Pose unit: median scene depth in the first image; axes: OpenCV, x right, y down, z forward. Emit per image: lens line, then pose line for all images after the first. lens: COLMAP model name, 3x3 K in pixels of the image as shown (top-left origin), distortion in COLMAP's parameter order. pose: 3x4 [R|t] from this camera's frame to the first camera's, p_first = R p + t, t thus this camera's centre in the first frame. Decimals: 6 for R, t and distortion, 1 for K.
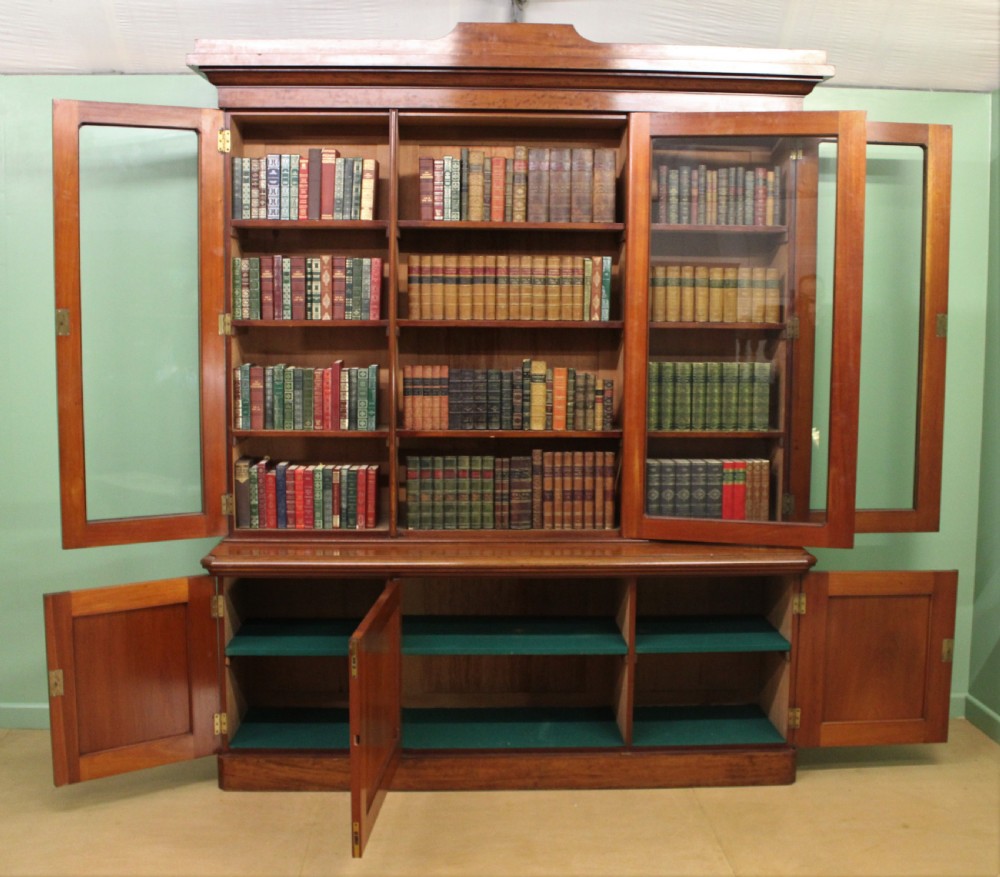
lens RADIAL K [[1235.3, 0, 503.4], [0, 1235.3, 400.8], [0, 0, 1]] dist [-0.143674, 0.000000]
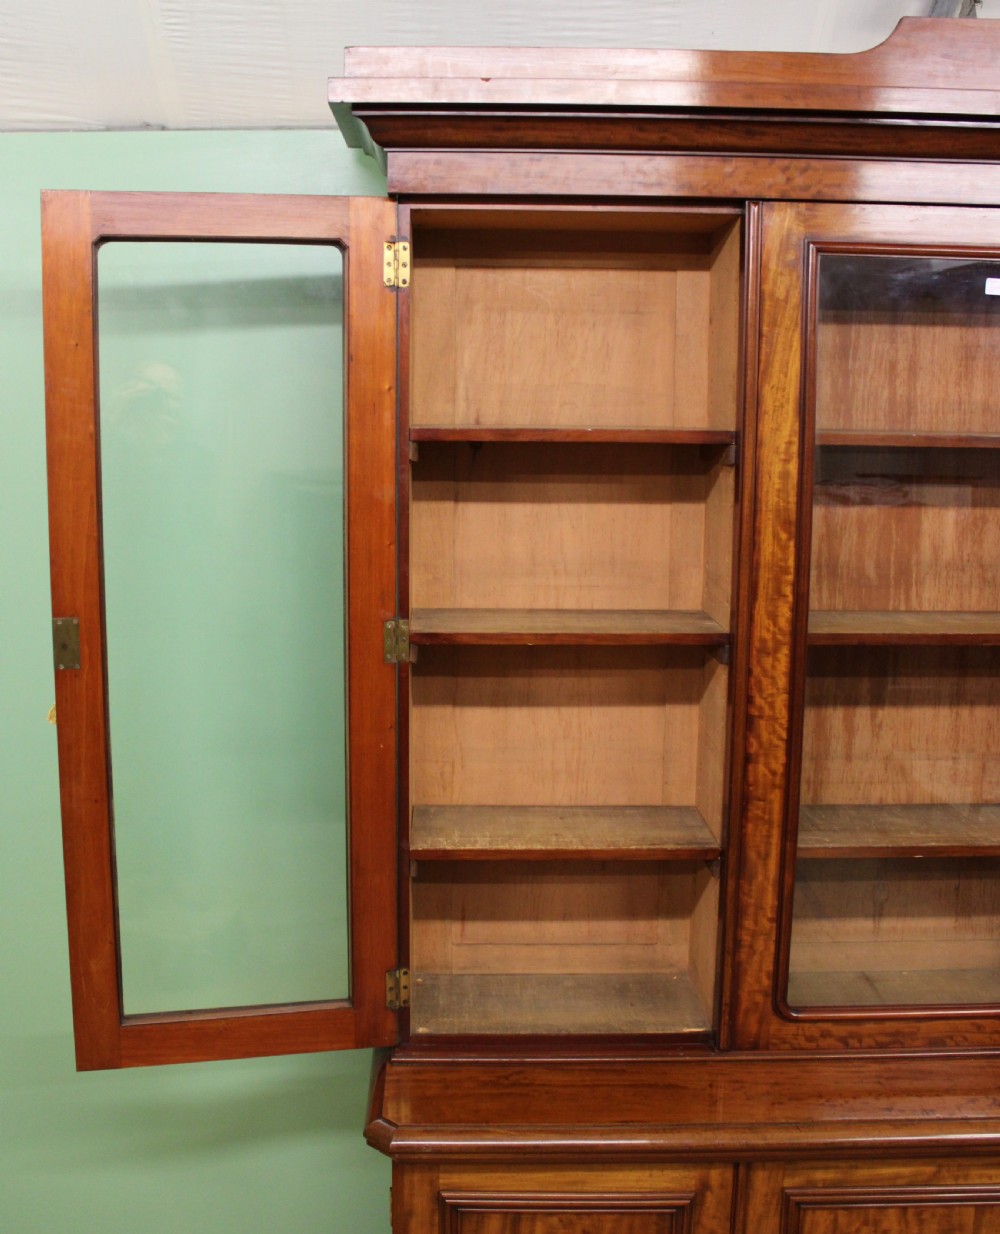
lens RADIAL K [[1319.9, 0, 437.8], [0, 1319.9, 576.2], [0, 0, 1]] dist [-0.117662, 0.000000]
pose [[0.999225, 0.002289, -0.039288, -0.189430], [-0.000459, 0.998917, 0.046522, -0.112579], [0.039352, -0.046467, 0.998144, 0.470524]]
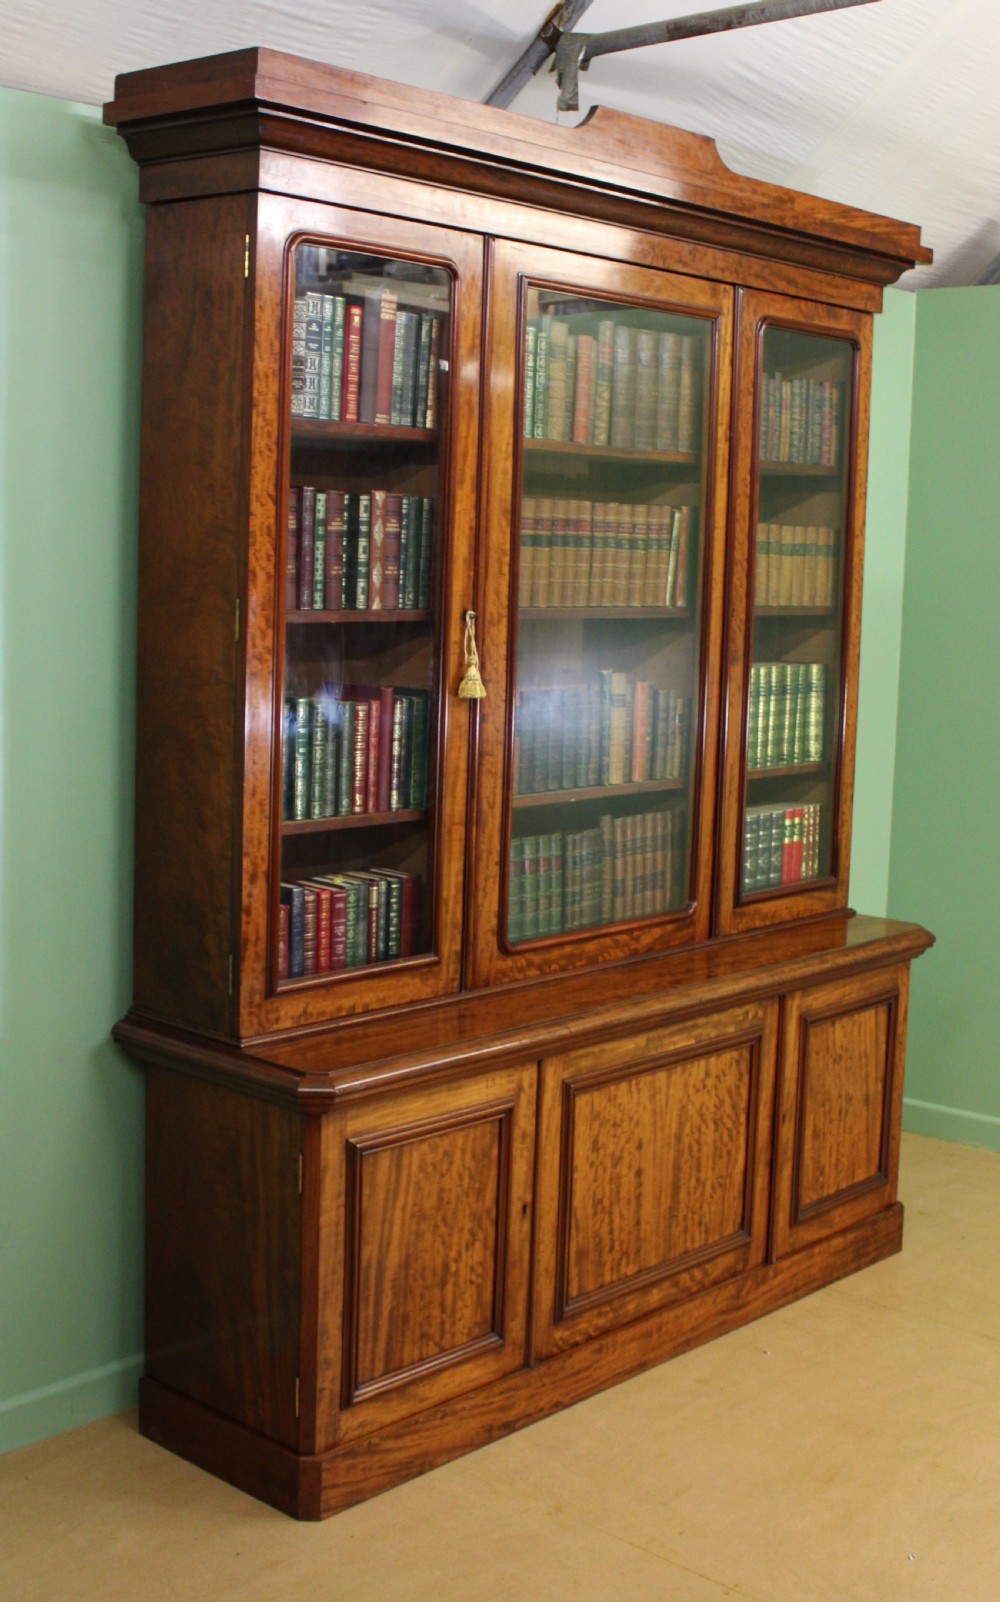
lens RADIAL K [[2009.8, 0, 501.6], [0, 2009.8, 733.7], [0, 0, 1]] dist [-0.118432, 0.000000]
pose [[0.694696, -0.055234, 0.717180, -0.743993], [0.033657, 0.998451, 0.044294, -0.048556], [-0.718516, -0.006632, 0.695479, 0.346615]]
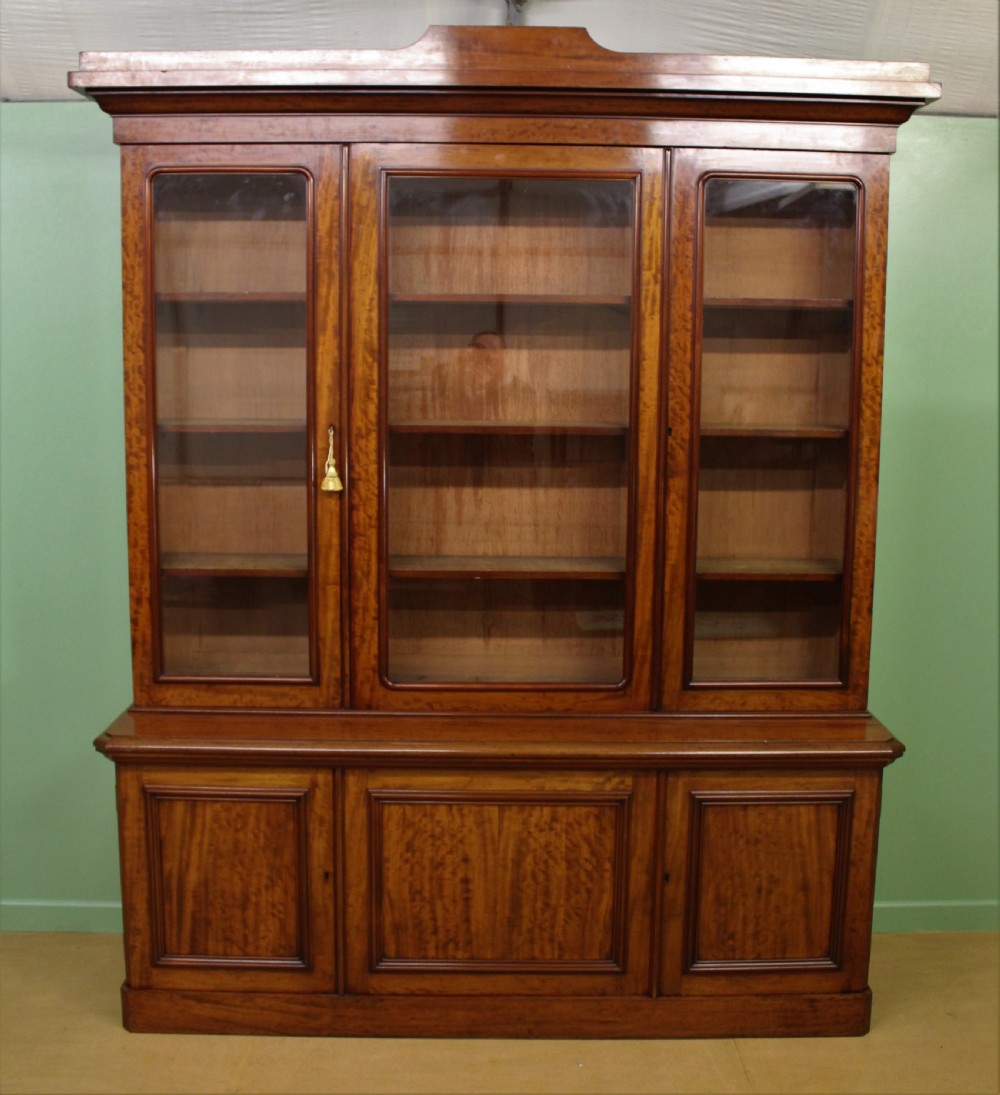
lens RADIAL K [[1320.0, 0, 494.4], [0, 1320.0, 515.4], [0, 0, 1]] dist [-0.136695, 0.000000]
pose [[0.999348, 0.006322, -0.035533, 0.030361], [-0.004853, 0.999136, 0.041280, -0.043542], [0.035764, -0.041080, 0.998516, 0.193641]]
